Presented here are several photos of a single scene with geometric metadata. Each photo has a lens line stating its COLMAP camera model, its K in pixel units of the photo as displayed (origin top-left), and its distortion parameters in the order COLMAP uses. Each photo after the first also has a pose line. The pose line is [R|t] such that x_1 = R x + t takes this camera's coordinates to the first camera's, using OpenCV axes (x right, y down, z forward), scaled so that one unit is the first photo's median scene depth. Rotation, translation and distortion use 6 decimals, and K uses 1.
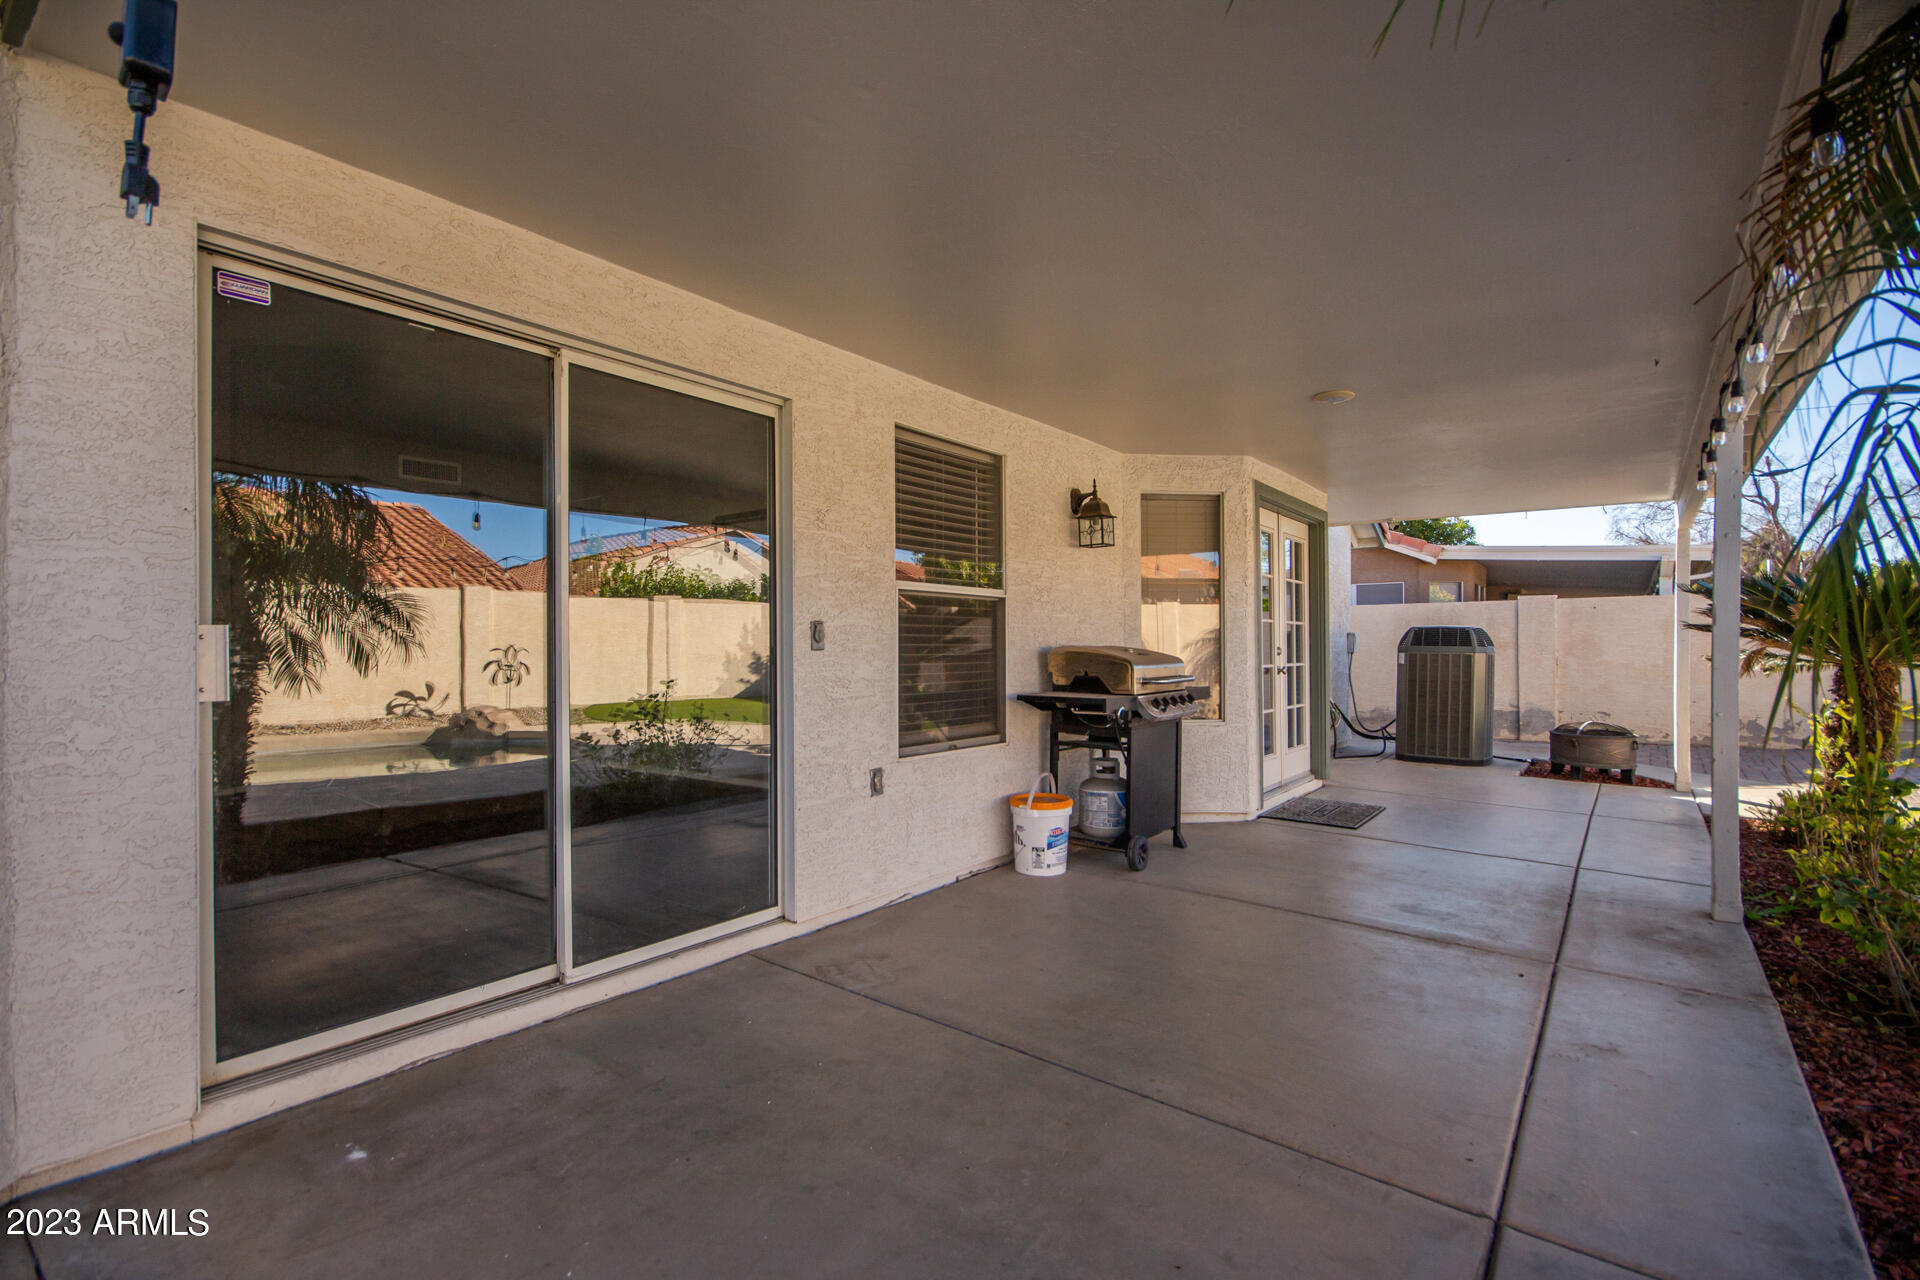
lens RADIAL K [[907.0, 0, 963.4], [0, 907.0, 643.7], [0, 0, 1]] dist [-0.002443, -0.000183]
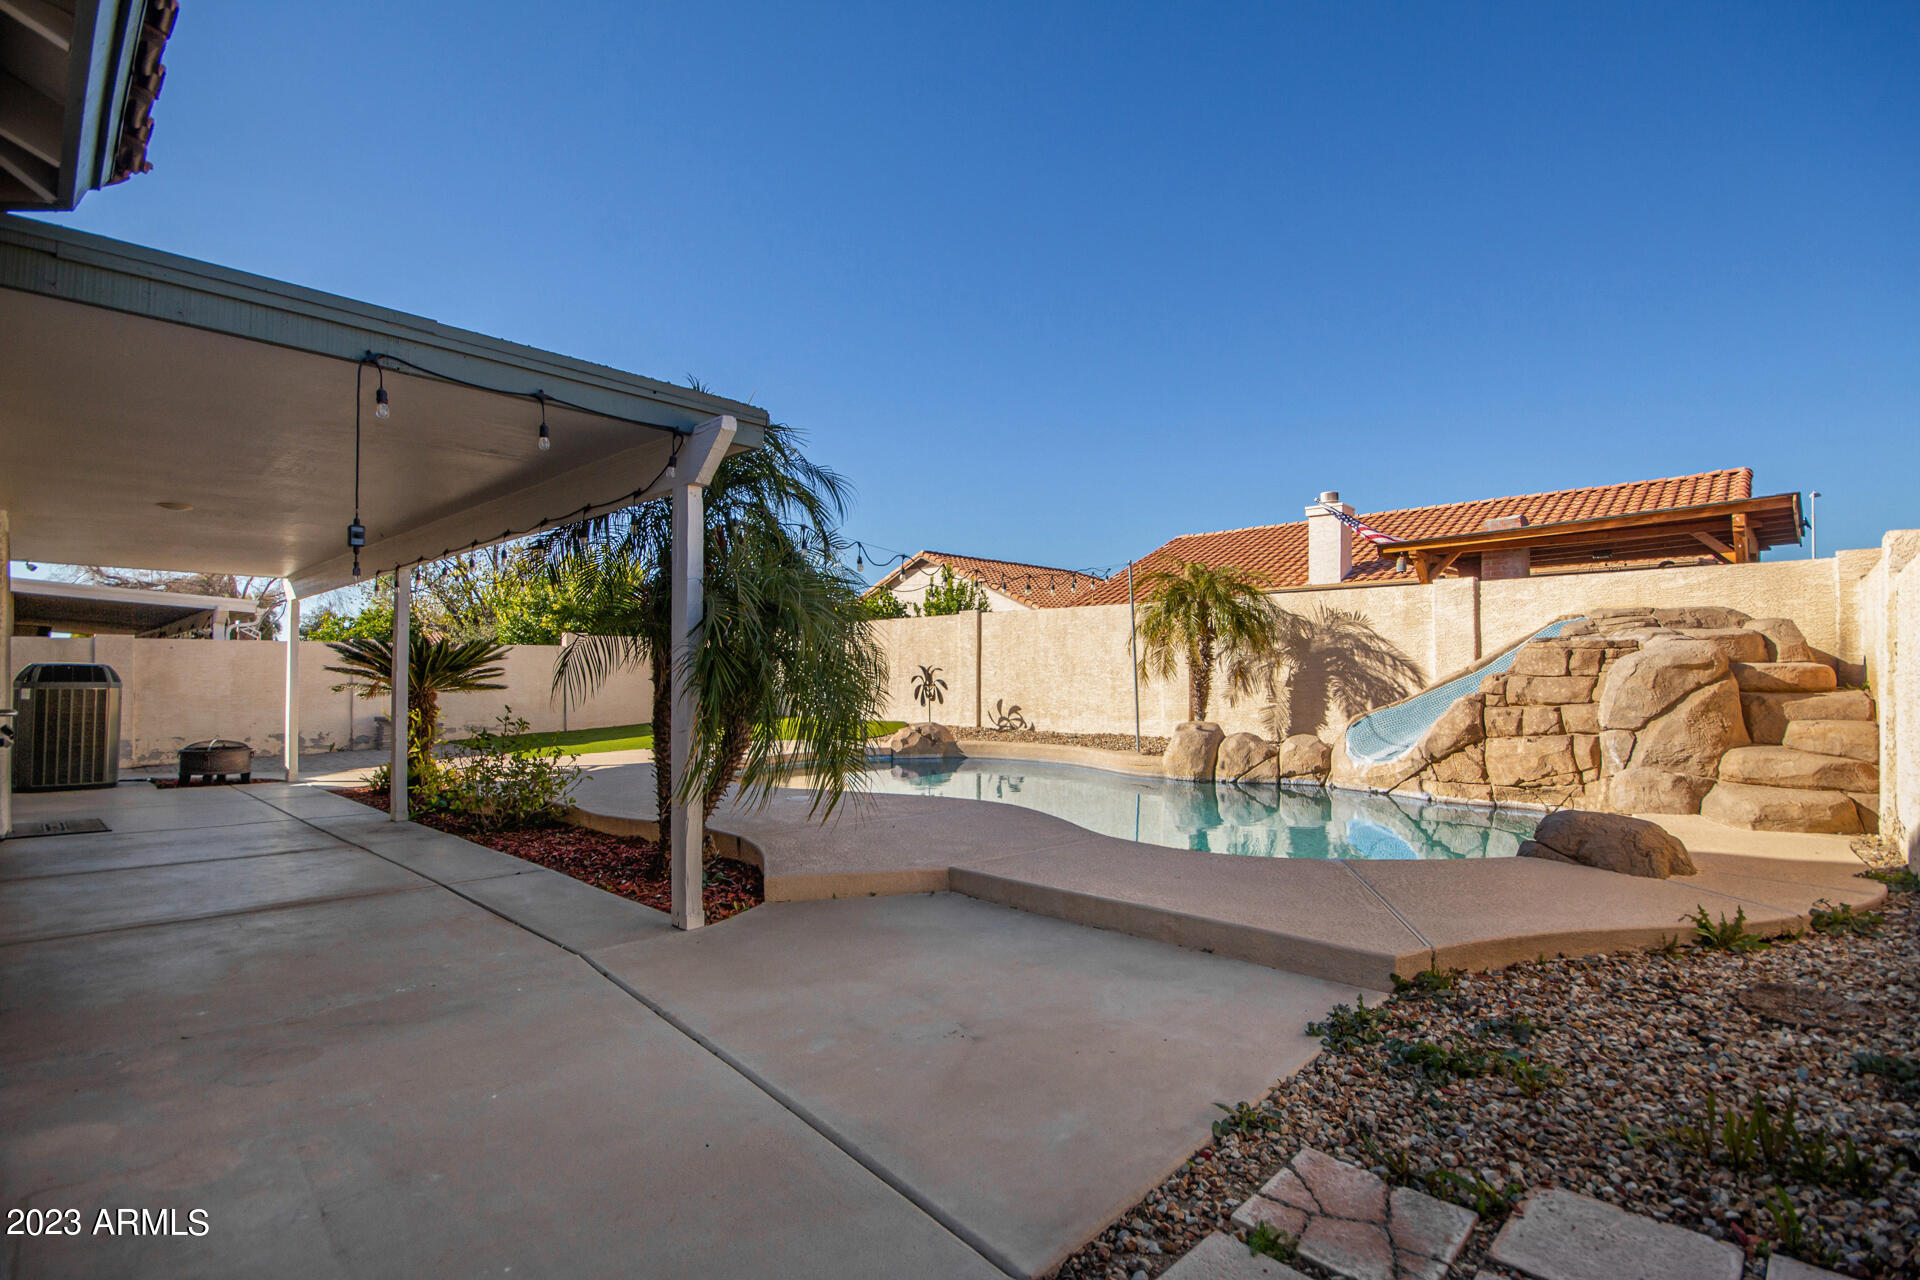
lens RADIAL K [[907.0, 0, 966.0], [0, 907.0, 646.4], [0, 0, 1]] dist [-0.002443, -0.000183]
pose [[0.132122, 0.030970, 0.990750, -0.411632], [0.003947, 0.999487, -0.031770, -0.001347], [-0.991226, 0.008108, 0.131932, -0.205666]]
